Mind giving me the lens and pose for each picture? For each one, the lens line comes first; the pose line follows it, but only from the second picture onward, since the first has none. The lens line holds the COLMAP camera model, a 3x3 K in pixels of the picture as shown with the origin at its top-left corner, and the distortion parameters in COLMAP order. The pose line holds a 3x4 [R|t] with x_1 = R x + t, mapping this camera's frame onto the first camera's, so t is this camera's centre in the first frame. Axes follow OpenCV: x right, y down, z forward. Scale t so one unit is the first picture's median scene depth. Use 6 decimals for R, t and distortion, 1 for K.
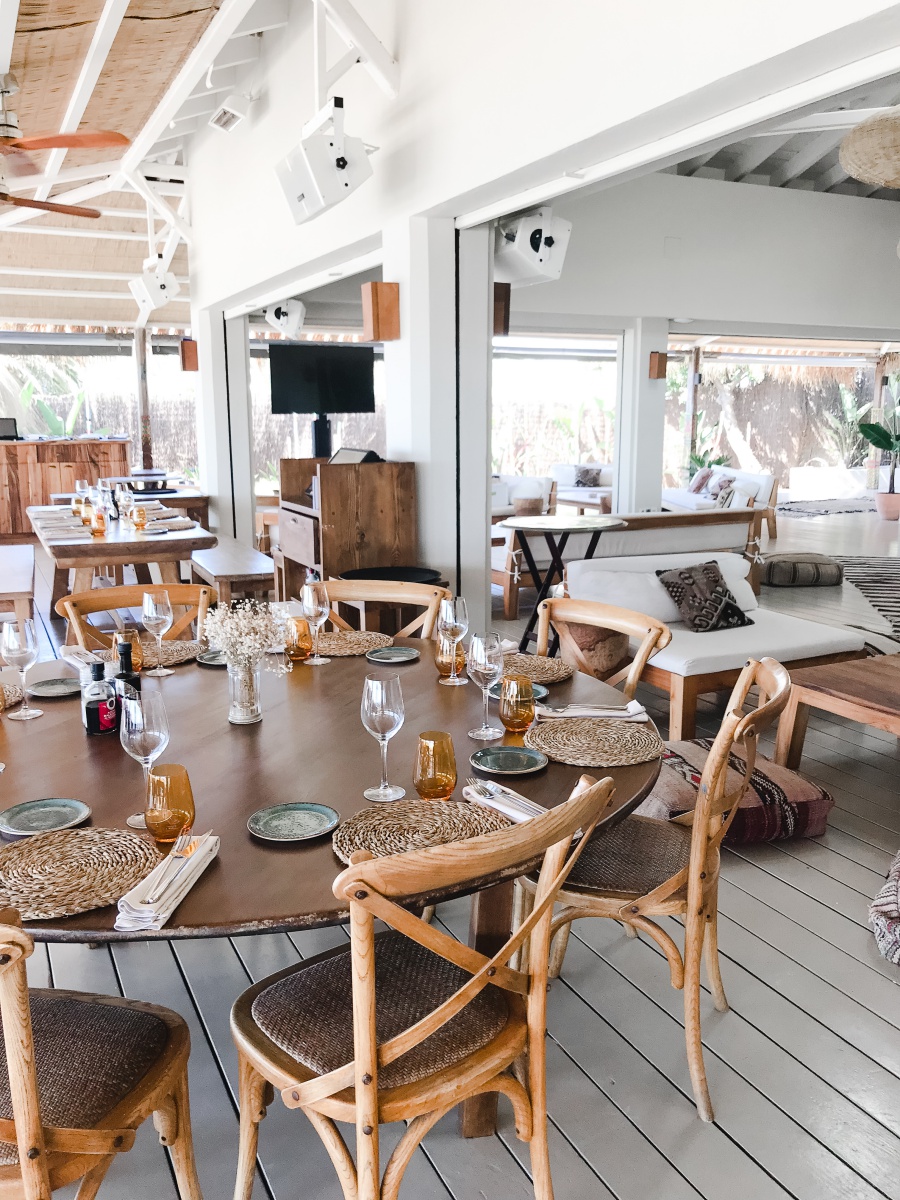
lens RADIAL K [[995.4, 0, 449.3], [0, 995.4, 600.9], [0, 0, 1]] dist [0.014989, 0.003926]
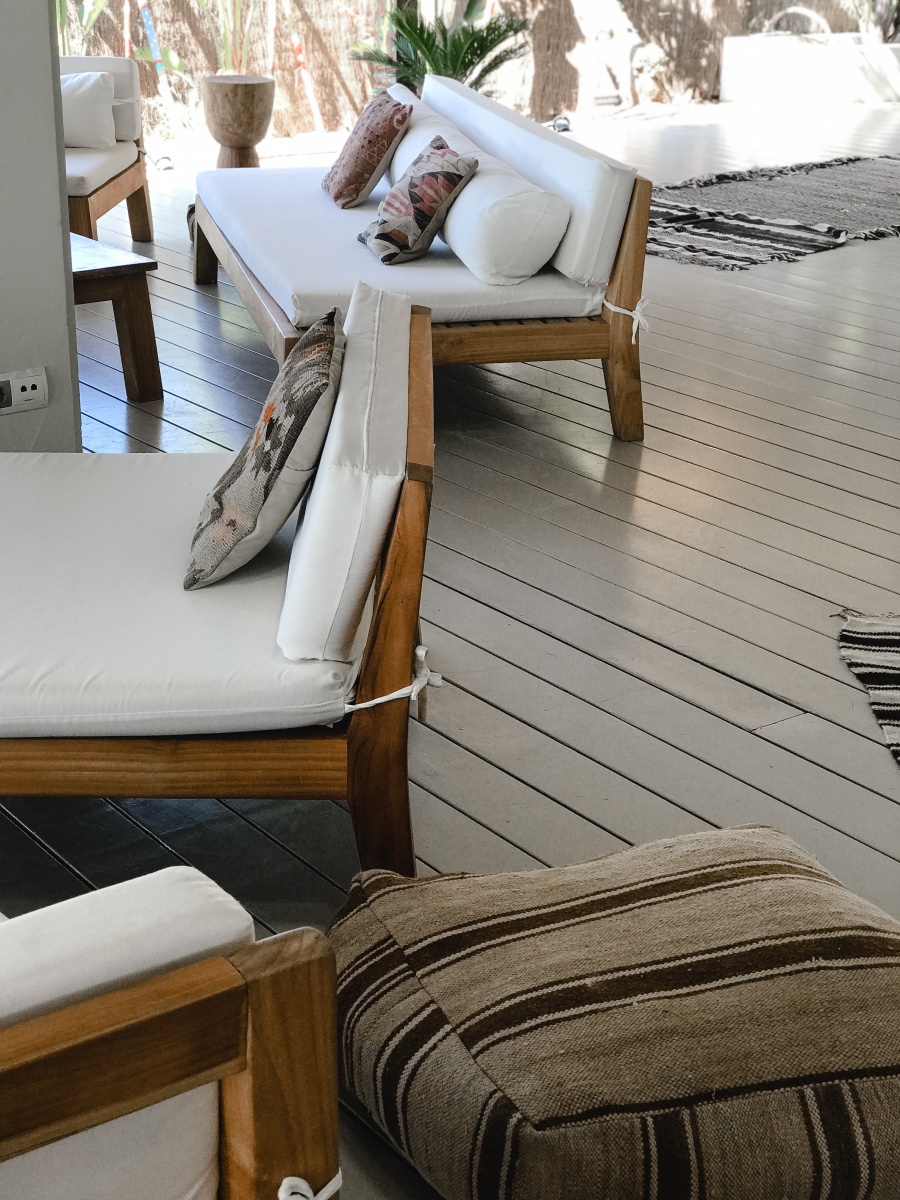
lens RADIAL K [[1980.8, 0, 449.8], [0, 1980.8, 600.0], [0, 0, 1]] dist [0.109921, 0.000000]
pose [[0.982013, -0.051539, 0.181641, 0.161624], [0.019776, 0.984809, 0.172513, -0.087899], [-0.187773, -0.165818, 0.968115, 0.451361]]
